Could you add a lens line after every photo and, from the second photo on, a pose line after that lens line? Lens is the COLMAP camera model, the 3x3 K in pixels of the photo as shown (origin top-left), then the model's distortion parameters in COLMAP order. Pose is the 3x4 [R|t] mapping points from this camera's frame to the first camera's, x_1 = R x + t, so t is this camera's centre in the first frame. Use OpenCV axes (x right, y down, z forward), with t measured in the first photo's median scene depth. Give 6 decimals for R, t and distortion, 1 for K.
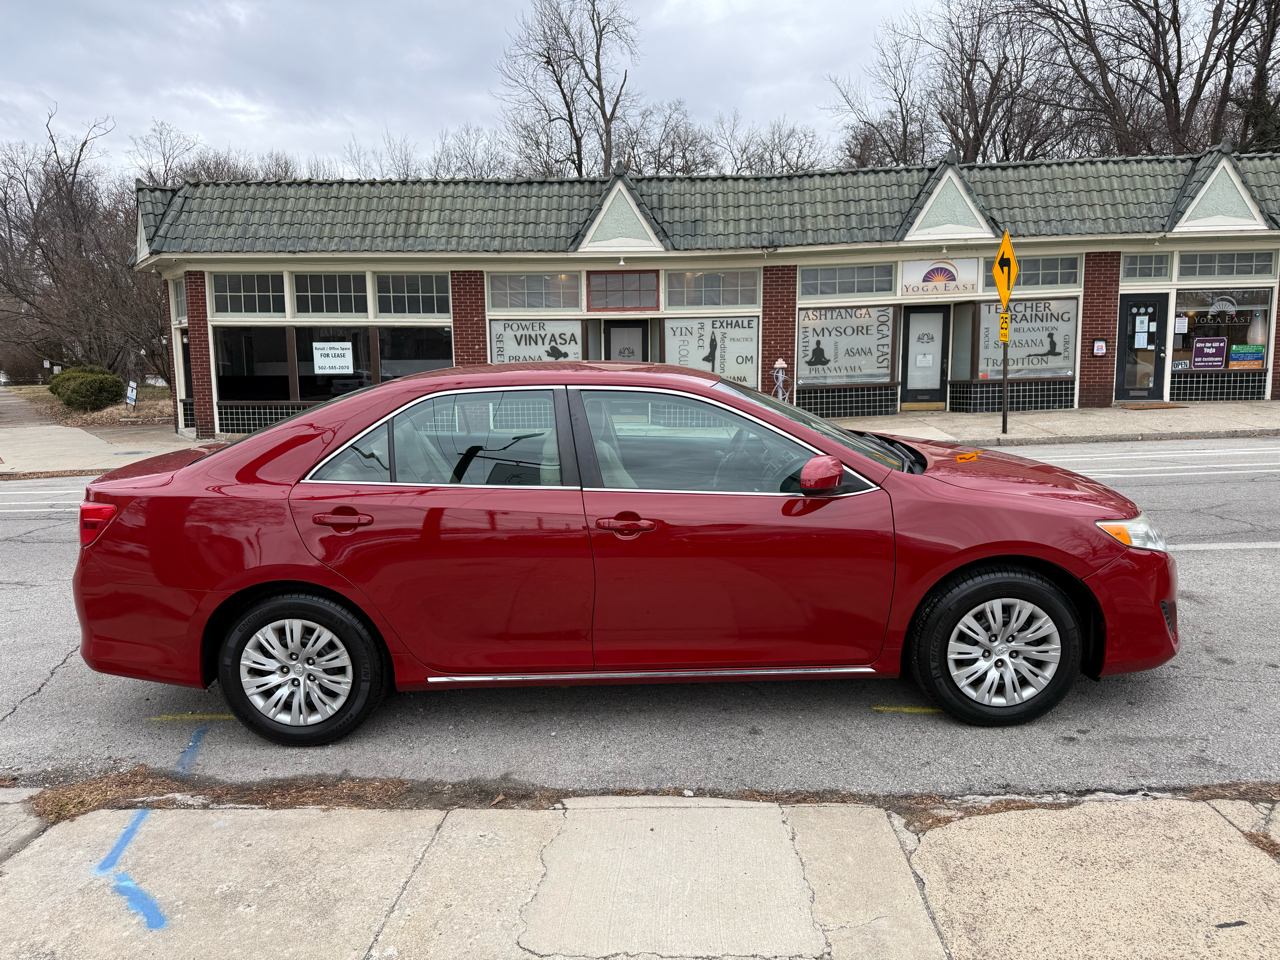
lens RADIAL K [[899.4, 0, 636.6], [0, 899.4, 476.4], [0, 0, 1]] dist [0.034379, -0.037554]
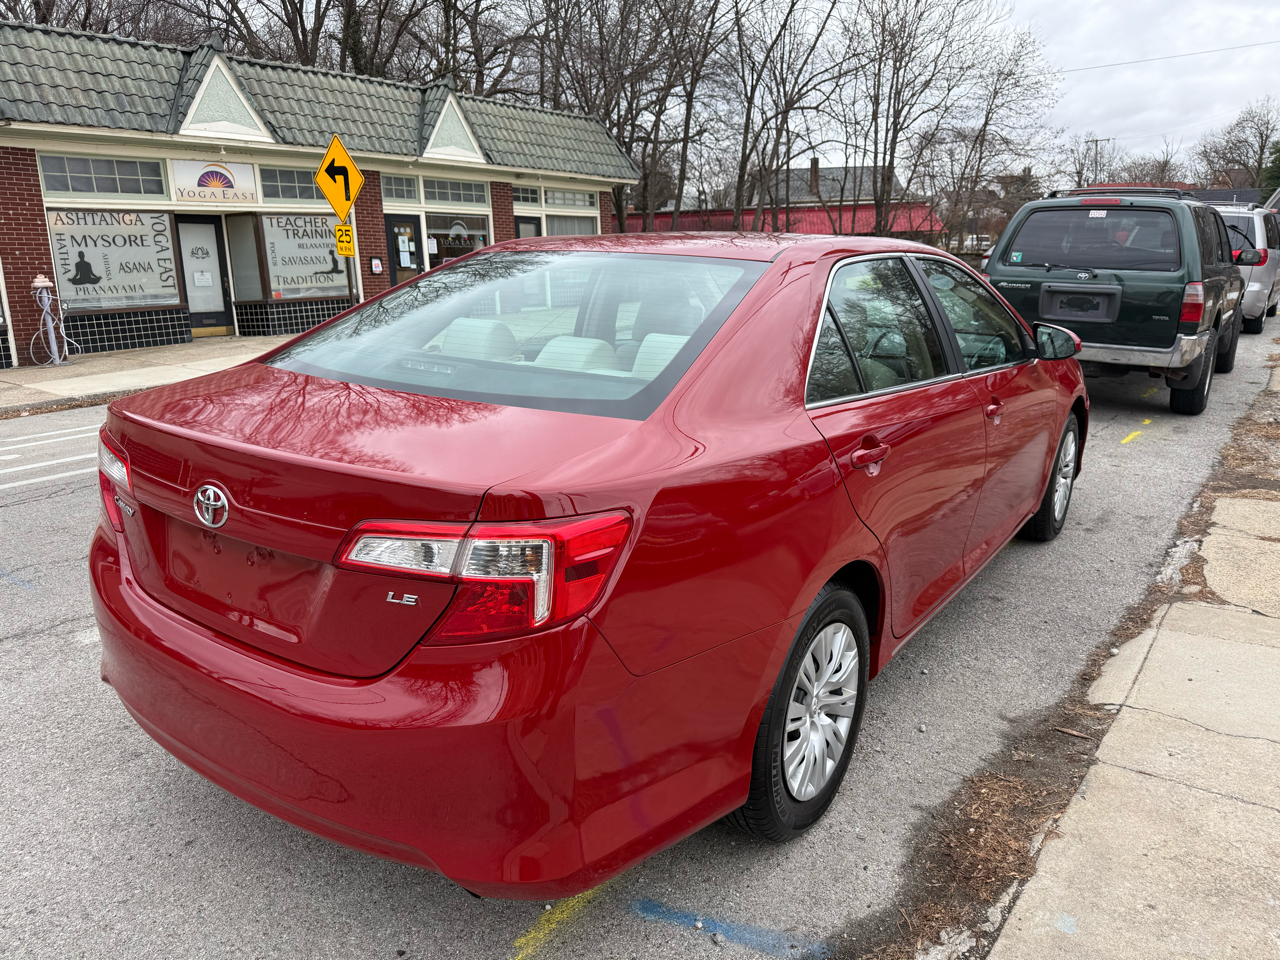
lens RADIAL K [[899.4, 0, 644.7], [0, 899.4, 481.9], [0, 0, 1]] dist [0.034379, -0.037554]
pose [[0.571196, -0.184584, 0.799790, -0.185186], [0.118348, 0.982726, 0.142282, -0.009002], [-0.812237, 0.013383, 0.583174, 0.147125]]
